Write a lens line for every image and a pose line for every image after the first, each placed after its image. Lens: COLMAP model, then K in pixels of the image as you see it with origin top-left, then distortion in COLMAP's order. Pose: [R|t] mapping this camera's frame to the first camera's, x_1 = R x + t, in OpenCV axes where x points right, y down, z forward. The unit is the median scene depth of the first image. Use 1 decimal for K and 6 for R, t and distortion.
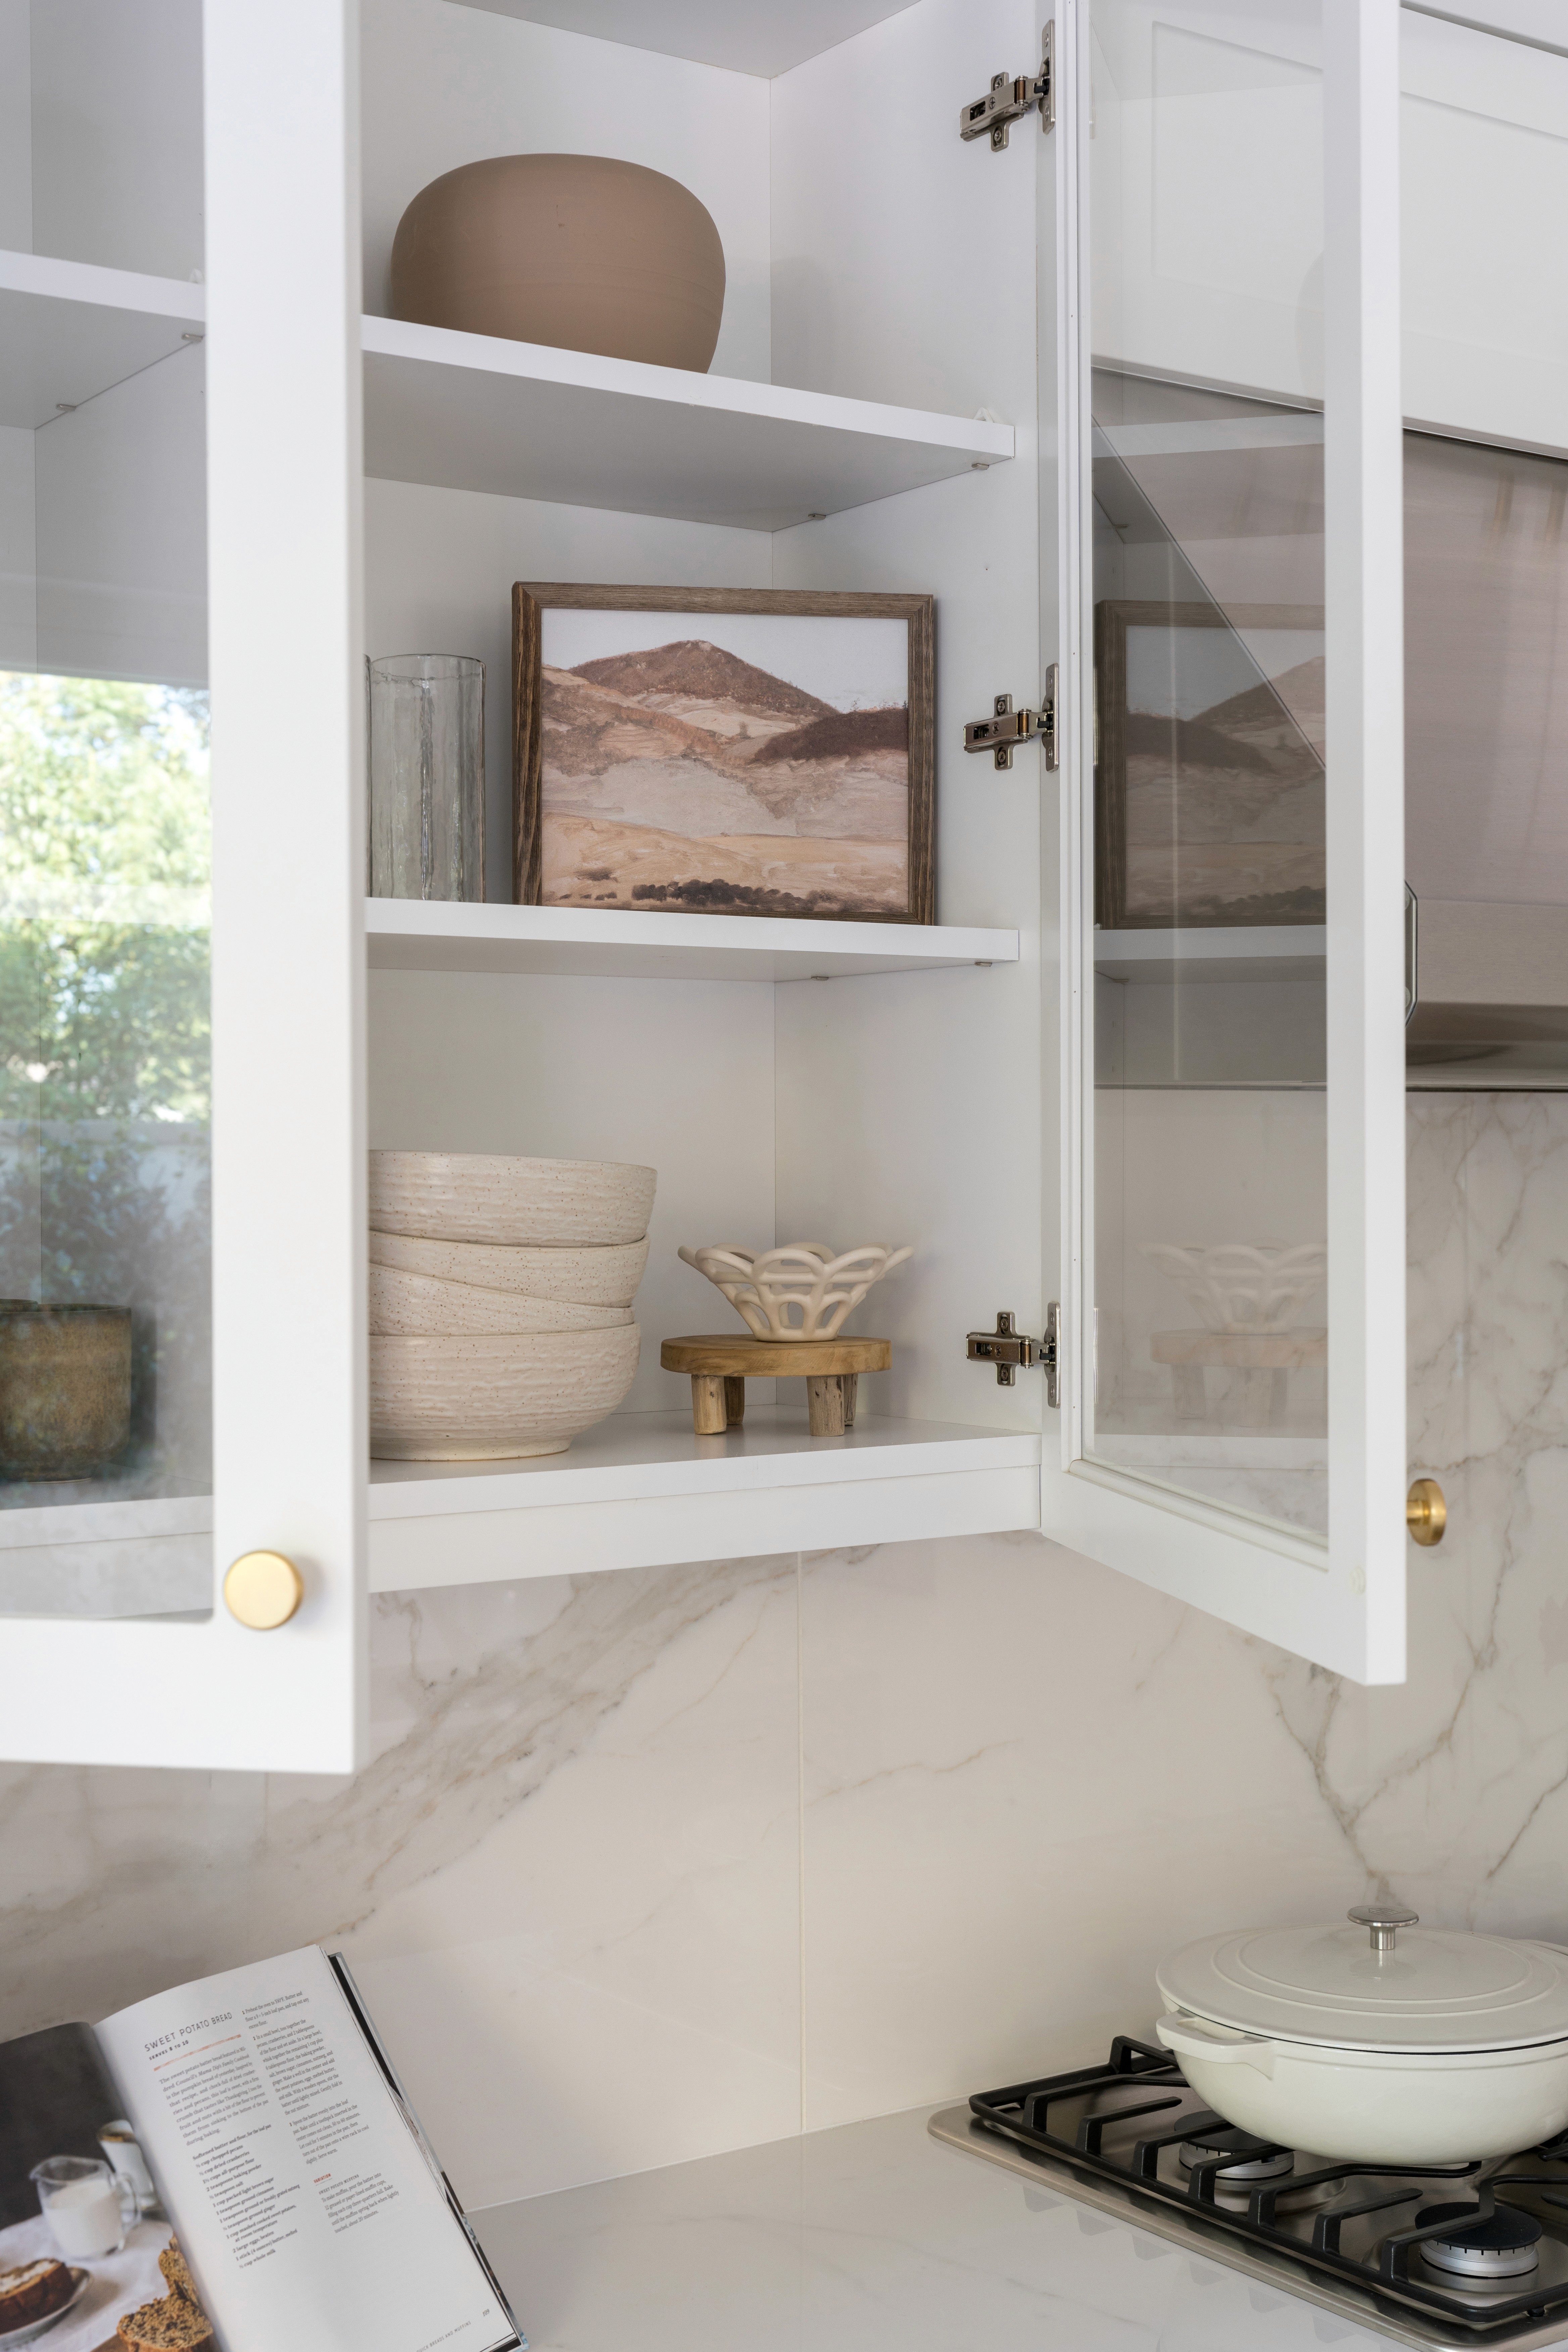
lens RADIAL K [[3057.1, 0, 787.4], [0, 3057.1, 1218.7], [0, 0, 1]] dist [0.028569, -0.014654]
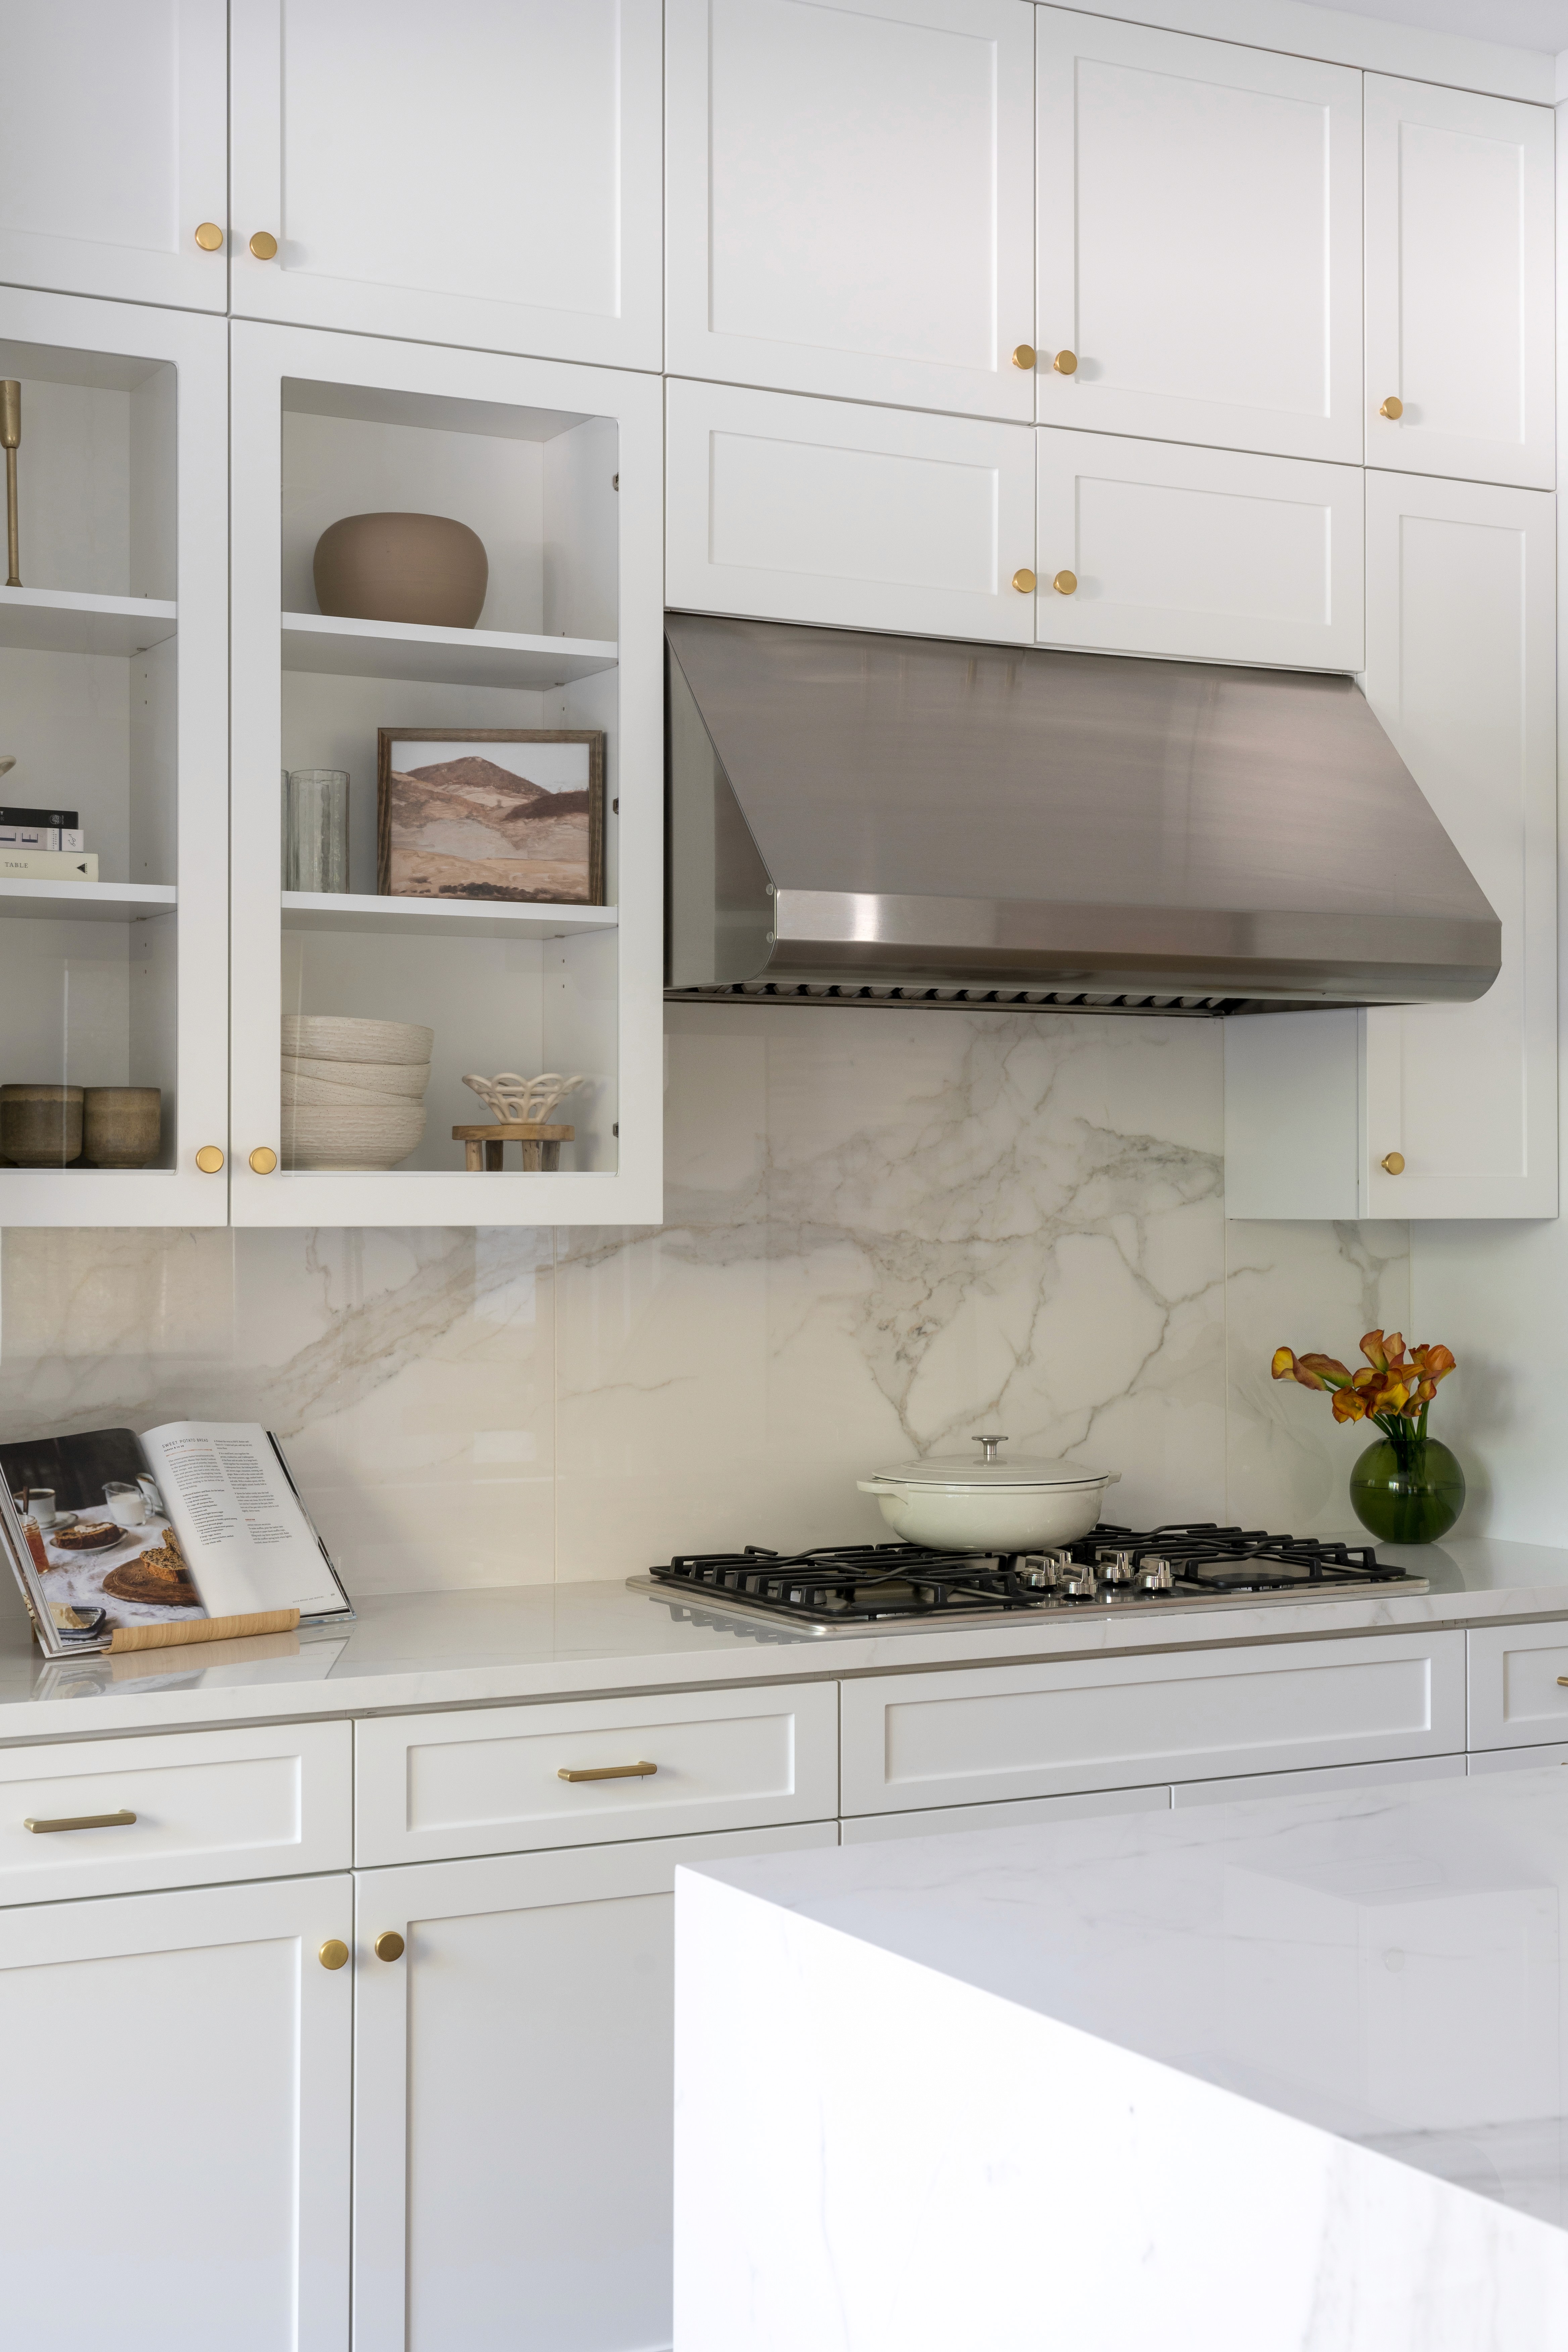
lens RADIAL K [[3388.4, 0, 784.0], [0, 3388.4, 1176.0], [0, 0, 1]] dist [0.080395, -0.001380]
pose [[0.993767, 0.005012, -0.111366, 0.397915], [-0.008175, 0.999575, -0.027970, 0.128683], [0.111178, 0.028707, 0.993386, -1.065283]]
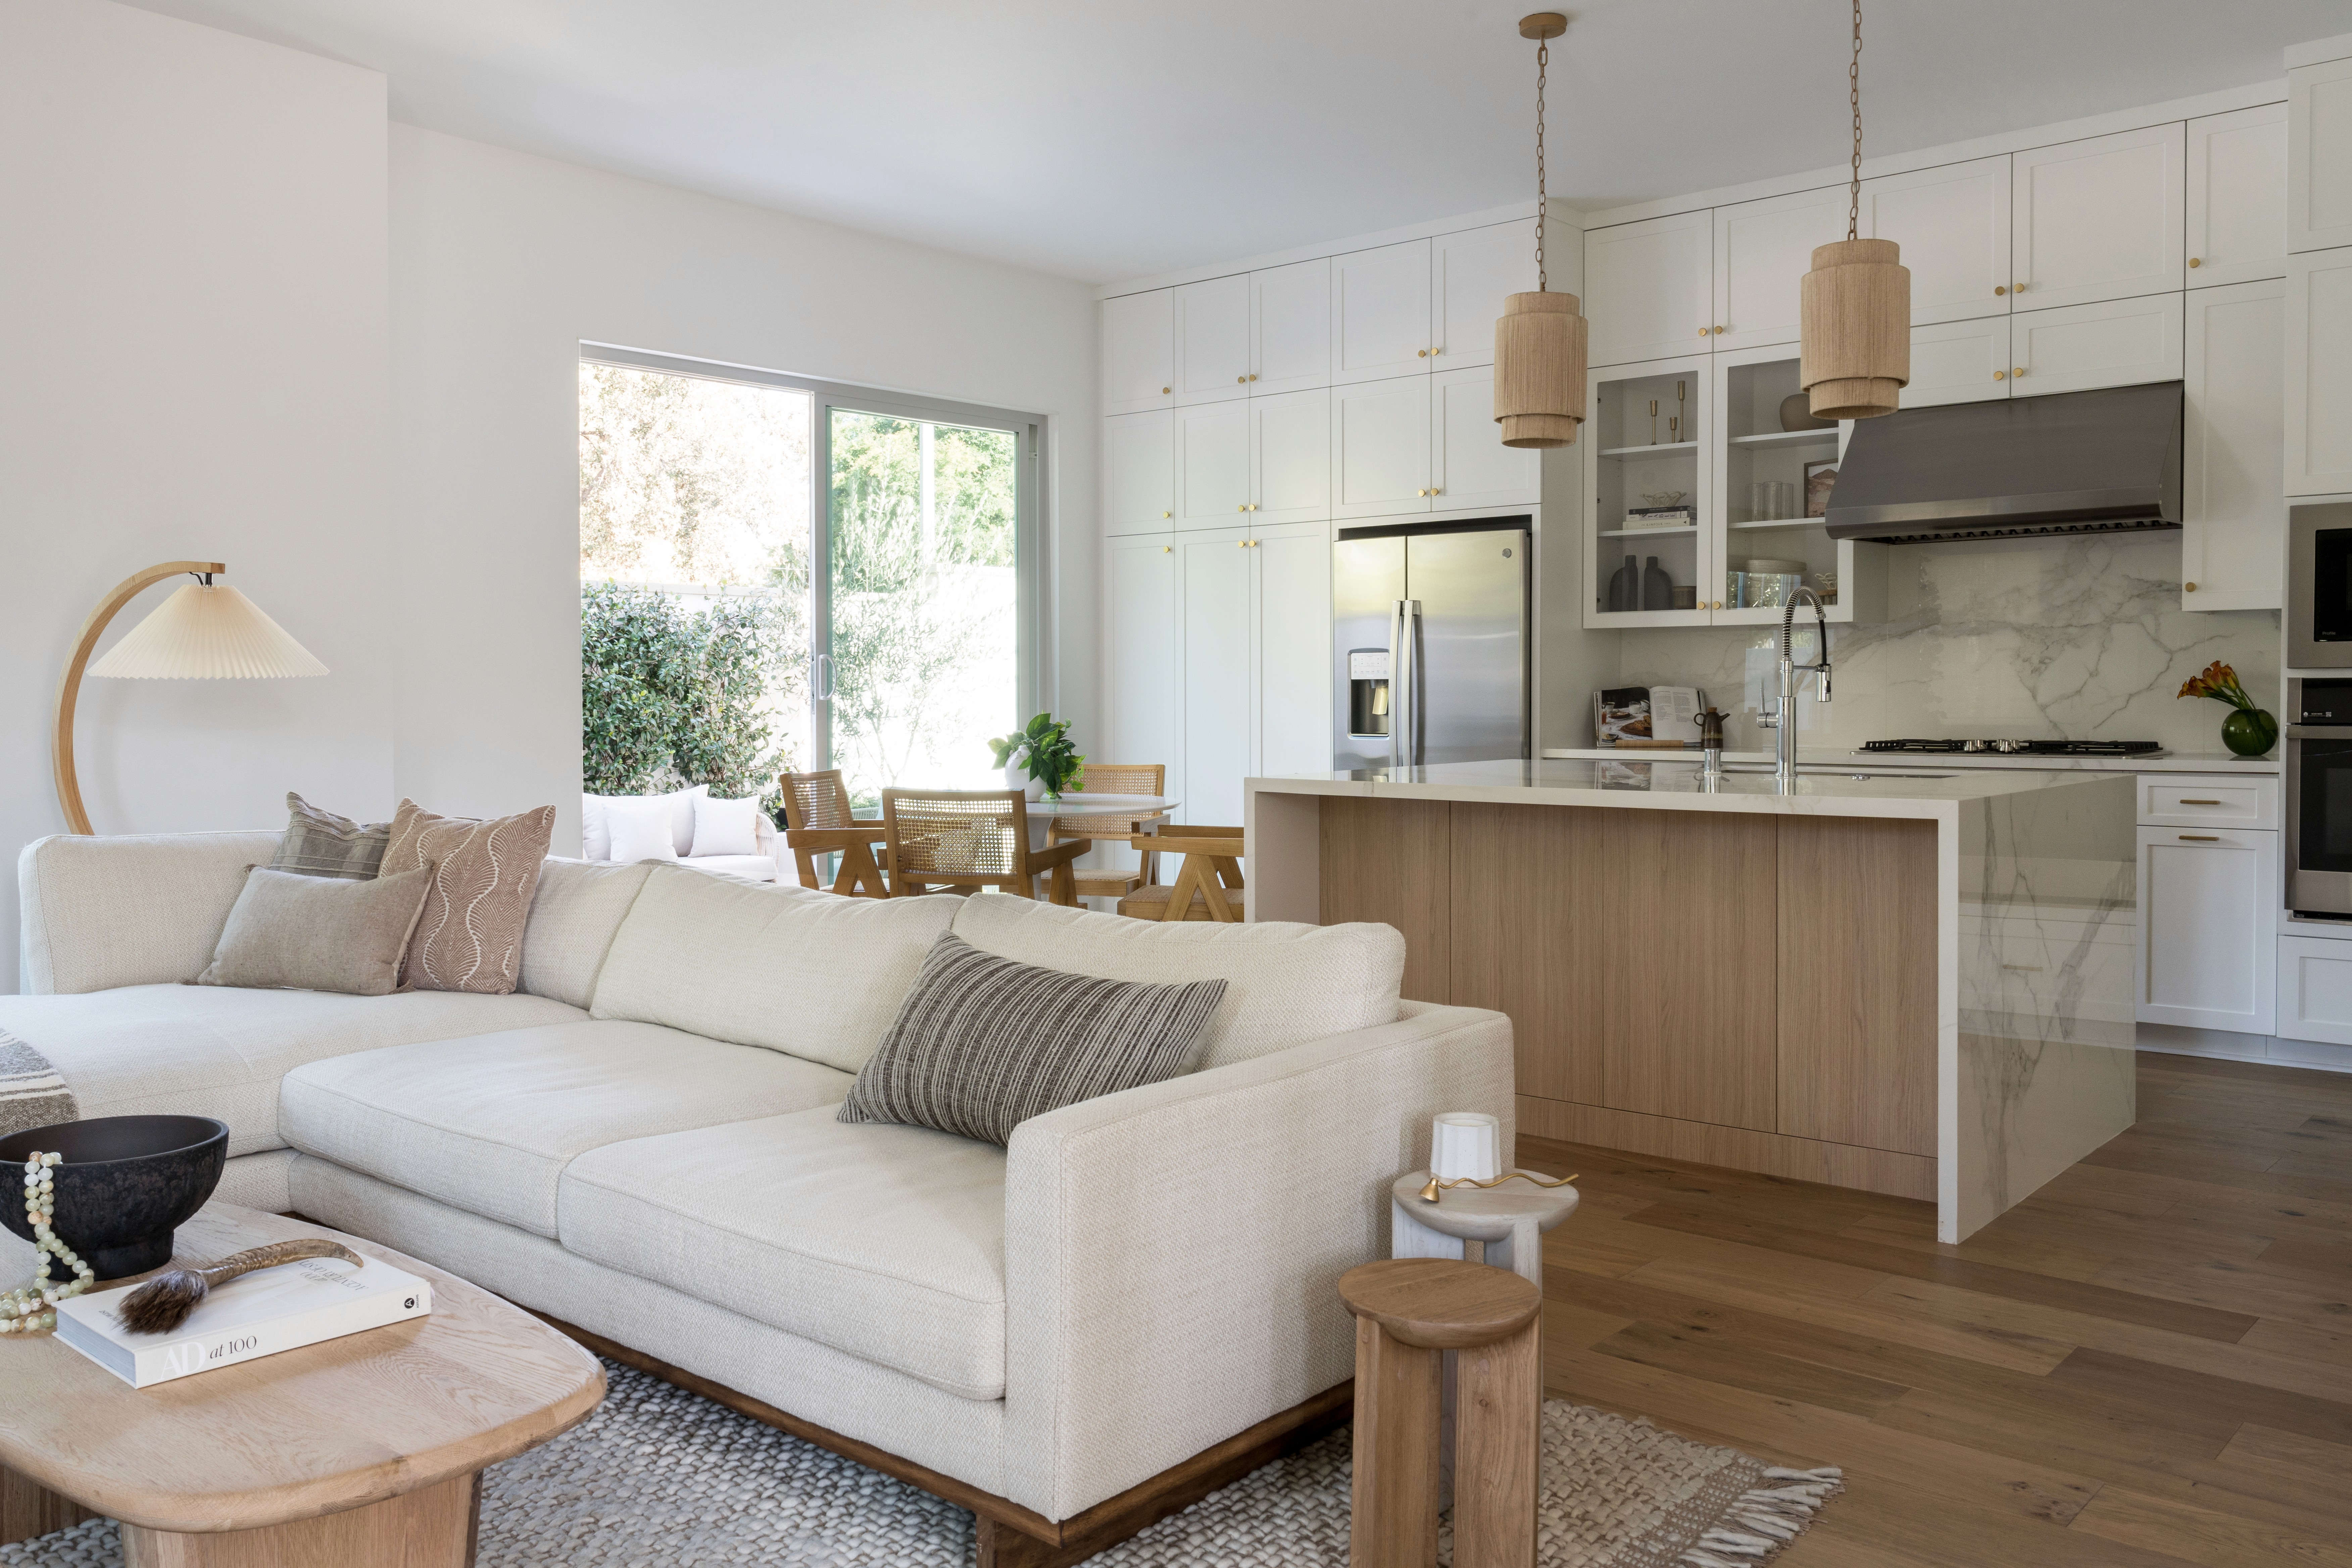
lens RADIAL K [[1865.0, 0, 1191.5], [0, 1865.0, 751.6], [0, 0, 1]] dist [-0.004150, 0.004488]
pose [[0.238202, 0.039988, -0.970392, 3.091573], [-0.014196, 0.999189, 0.037690, 0.224767], [0.971112, 0.004798, 0.238576, -0.985434]]
